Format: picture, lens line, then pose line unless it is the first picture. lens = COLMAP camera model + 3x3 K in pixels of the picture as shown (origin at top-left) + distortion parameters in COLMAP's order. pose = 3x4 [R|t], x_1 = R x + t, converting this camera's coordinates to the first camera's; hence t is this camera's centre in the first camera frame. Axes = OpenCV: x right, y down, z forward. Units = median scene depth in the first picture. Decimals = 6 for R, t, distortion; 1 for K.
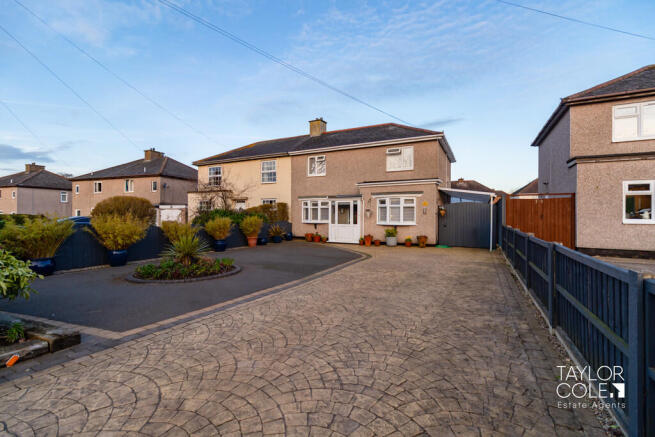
lens RADIAL K [[281.5, 0, 328.2], [0, 281.5, 211.0], [0, 0, 1]] dist [-0.003532, -0.000068]
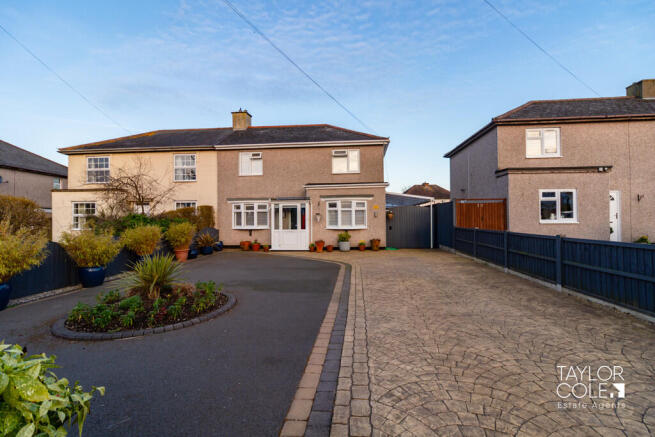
lens RADIAL K [[284.3, 0, 327.5], [0, 284.3, 218.5], [0, 0, 1]] dist [-0.002249, -0.000537]
pose [[0.927766, -0.013804, 0.372908, -0.178290], [0.007857, 0.999817, 0.017465, -0.004219], [-0.373080, -0.013273, 0.927704, 0.104286]]
